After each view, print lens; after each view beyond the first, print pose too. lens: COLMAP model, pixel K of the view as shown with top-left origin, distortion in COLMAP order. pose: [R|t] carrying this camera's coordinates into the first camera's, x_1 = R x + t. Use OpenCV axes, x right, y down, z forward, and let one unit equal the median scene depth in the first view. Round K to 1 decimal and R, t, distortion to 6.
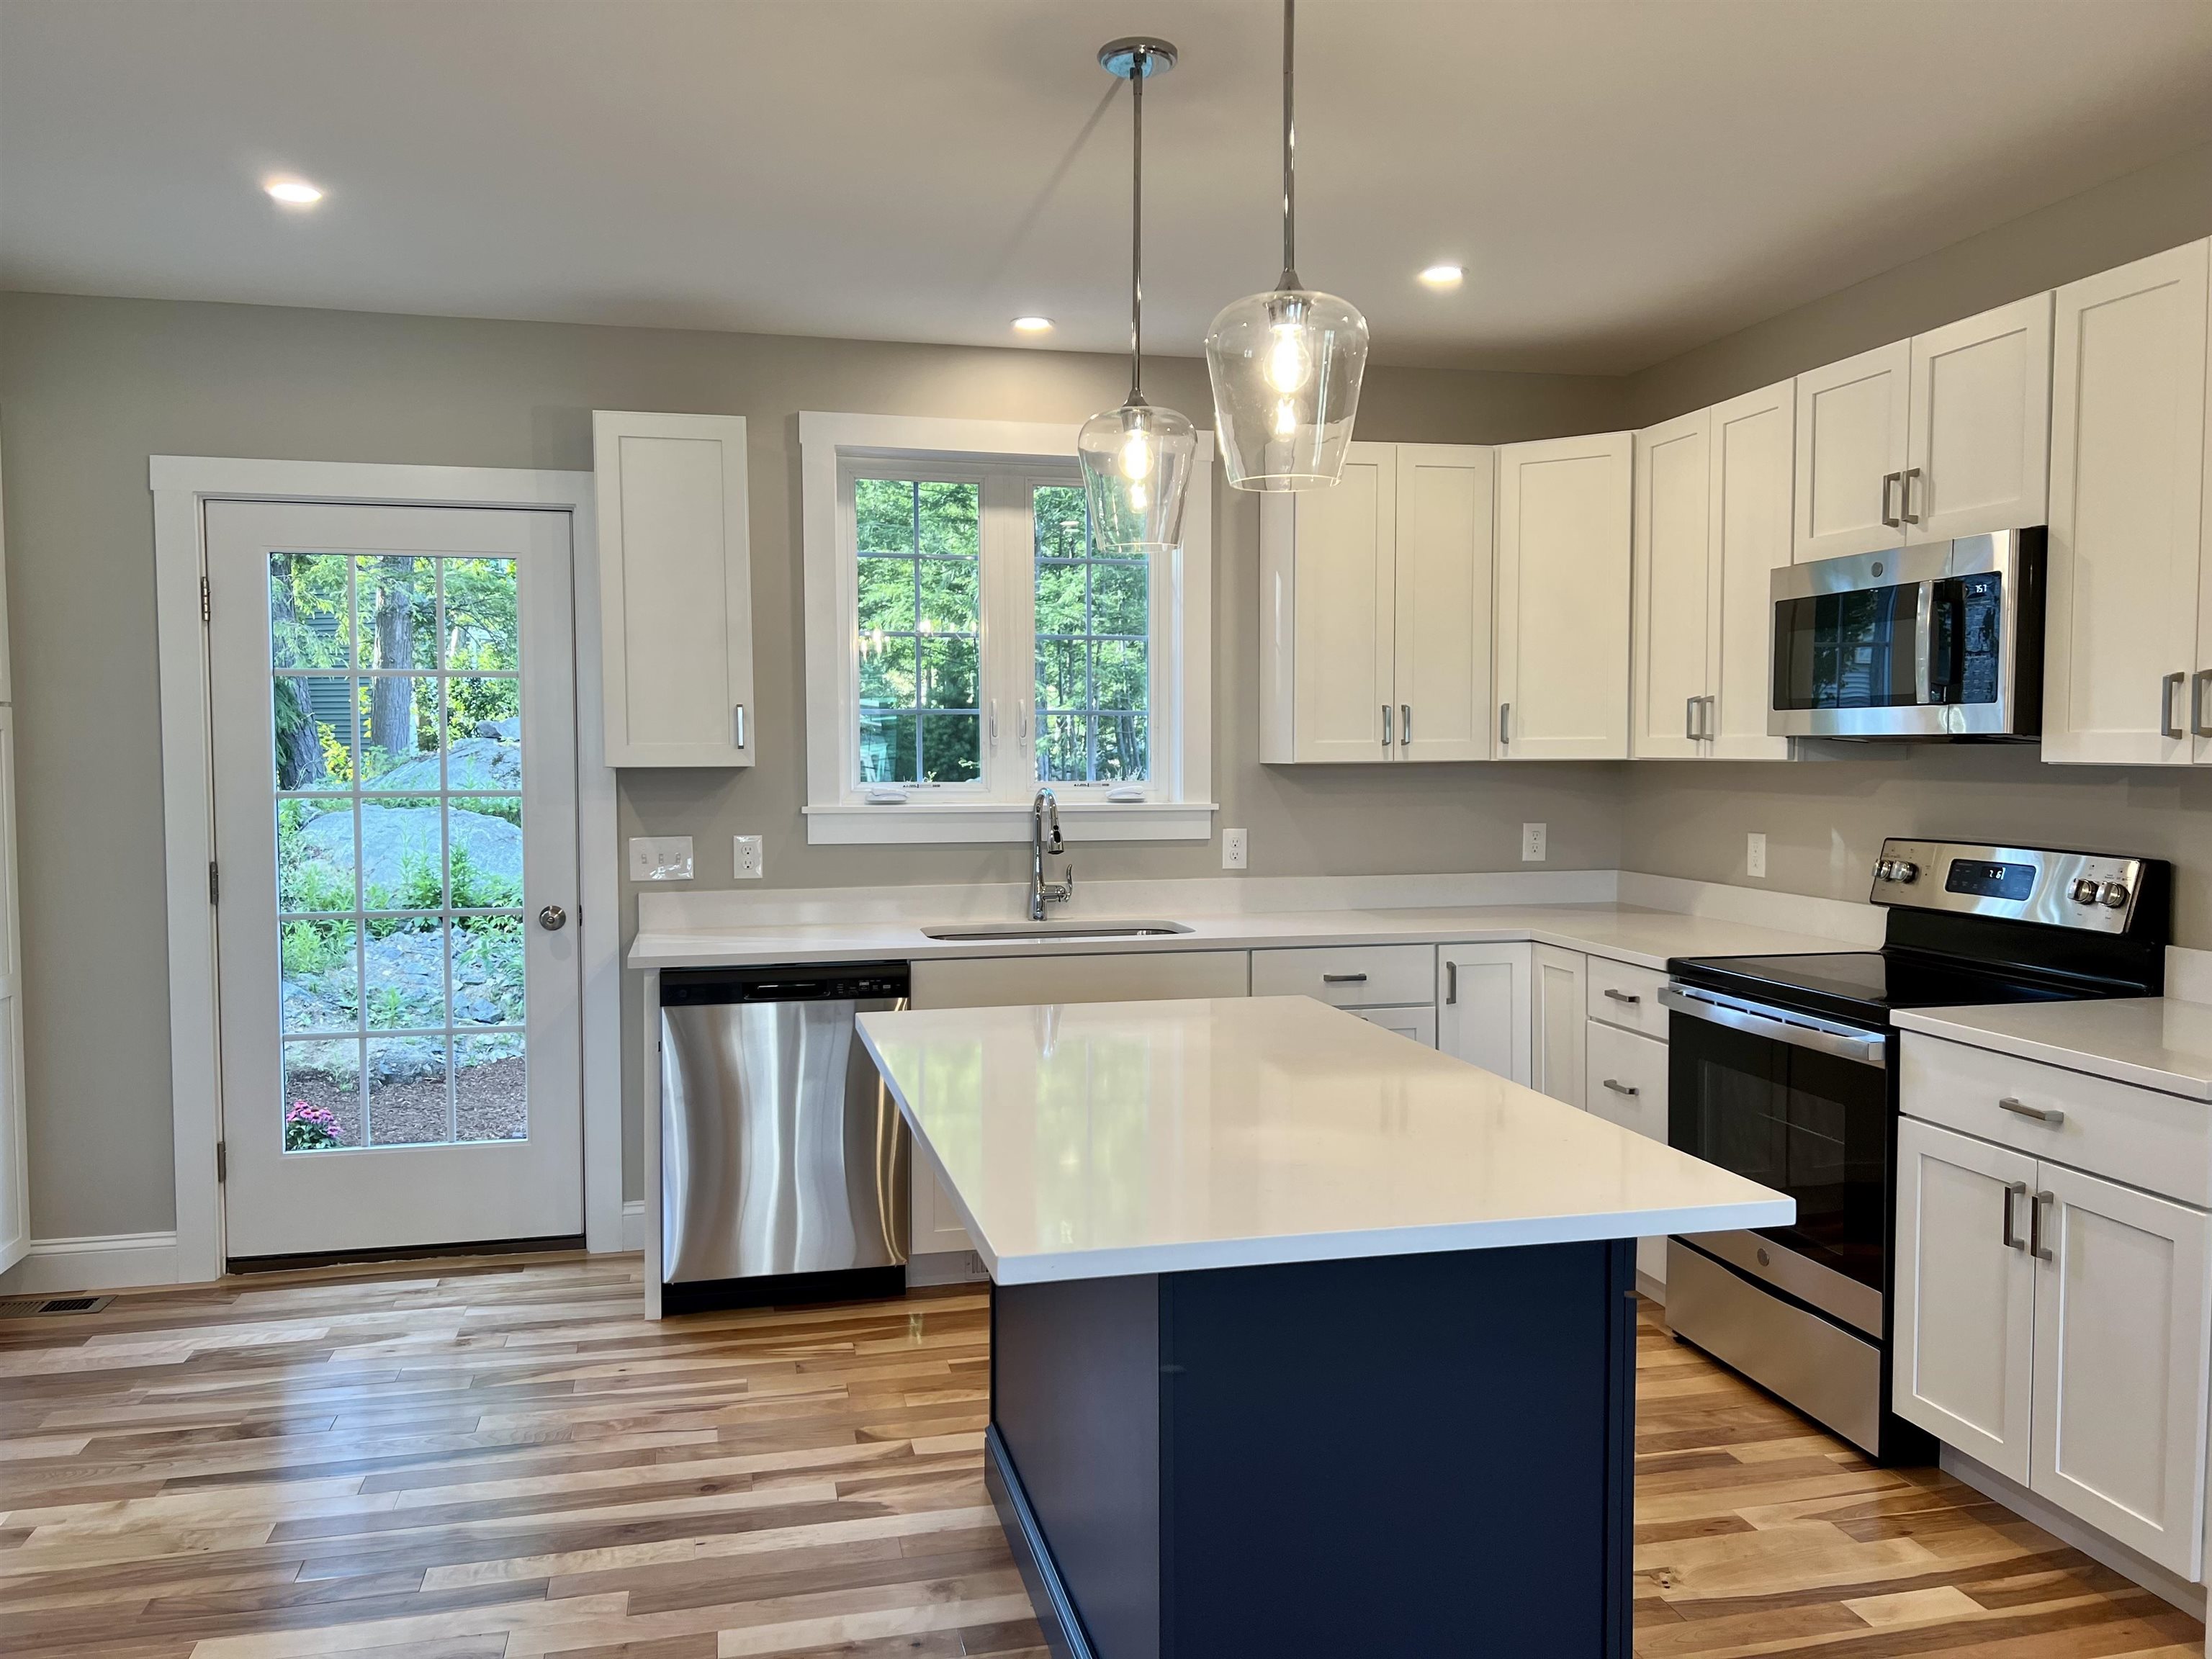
lens RADIAL K [[1668.7, 0, 1118.0], [0, 1668.7, 829.5], [0, 0, 1]] dist [0.025216, -0.034416]
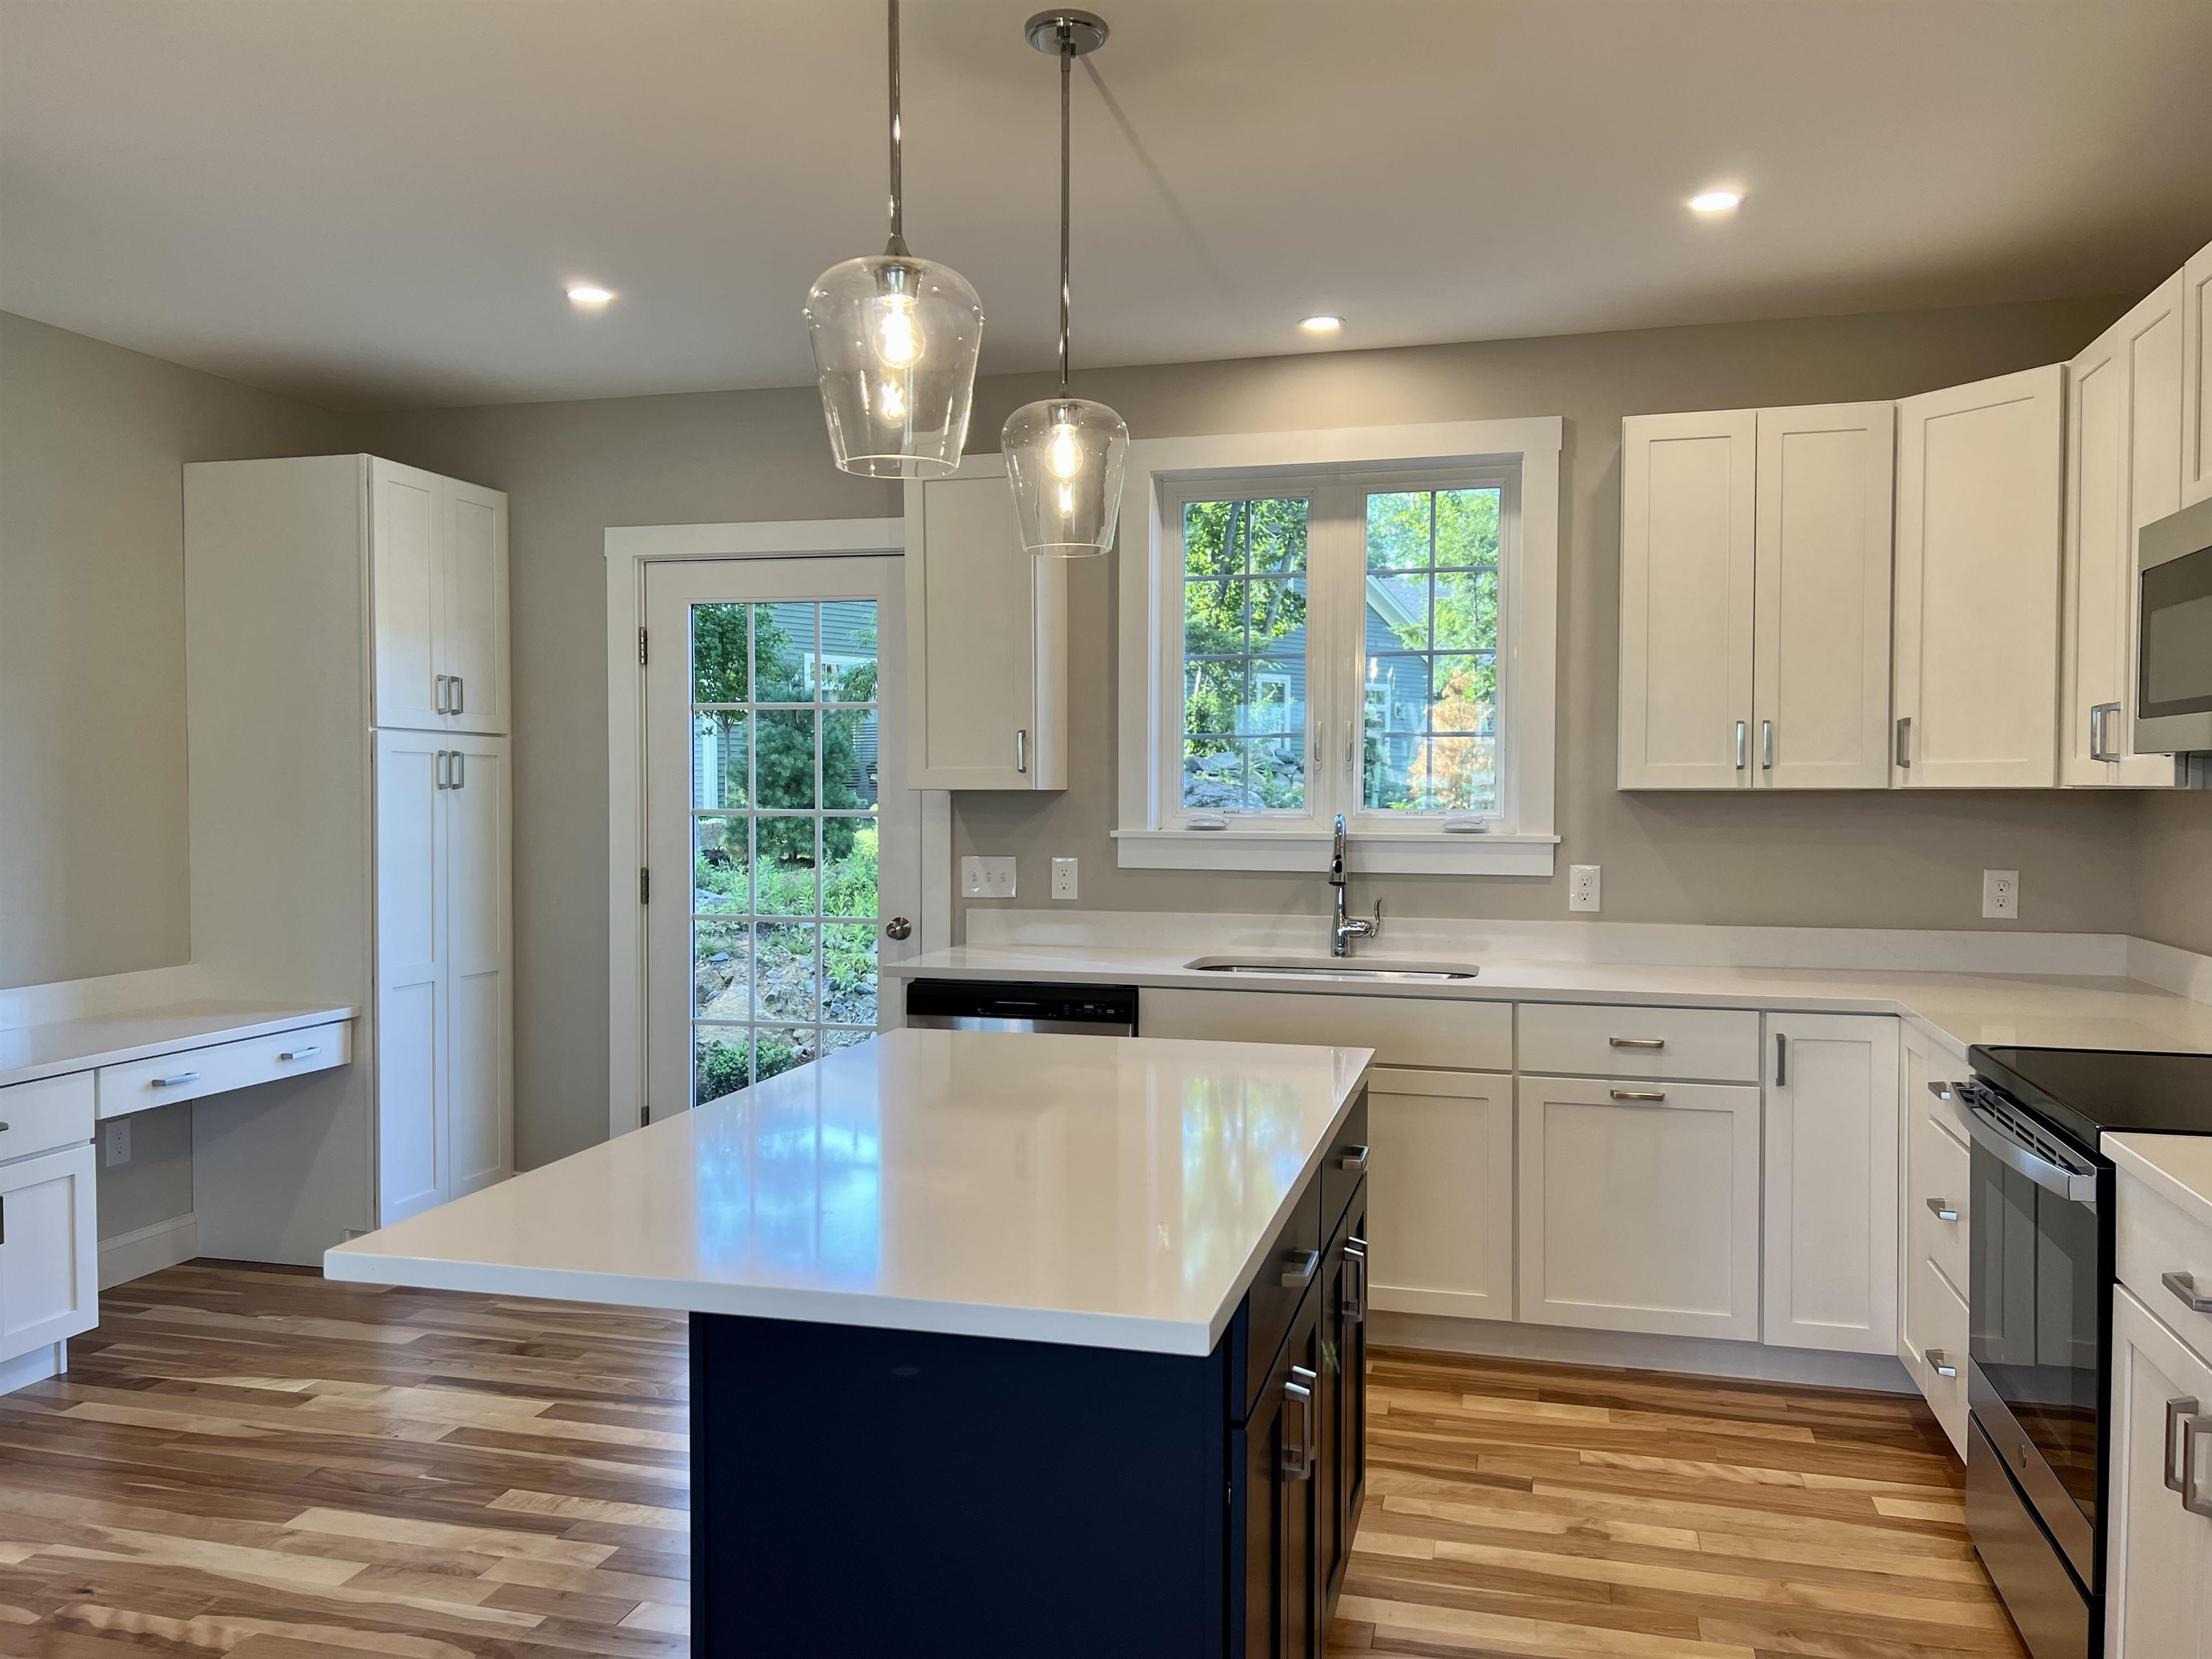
lens RADIAL K [[1668.7, 0, 1106.3], [0, 1668.7, 823.1], [0, 0, 1]] dist [0.025216, -0.034416]
pose [[0.875423, 0.015321, -0.483115, 0.295261], [-0.027988, 0.999427, -0.019019, 0.001139], [0.482547, 0.030171, 0.875350, 0.118095]]
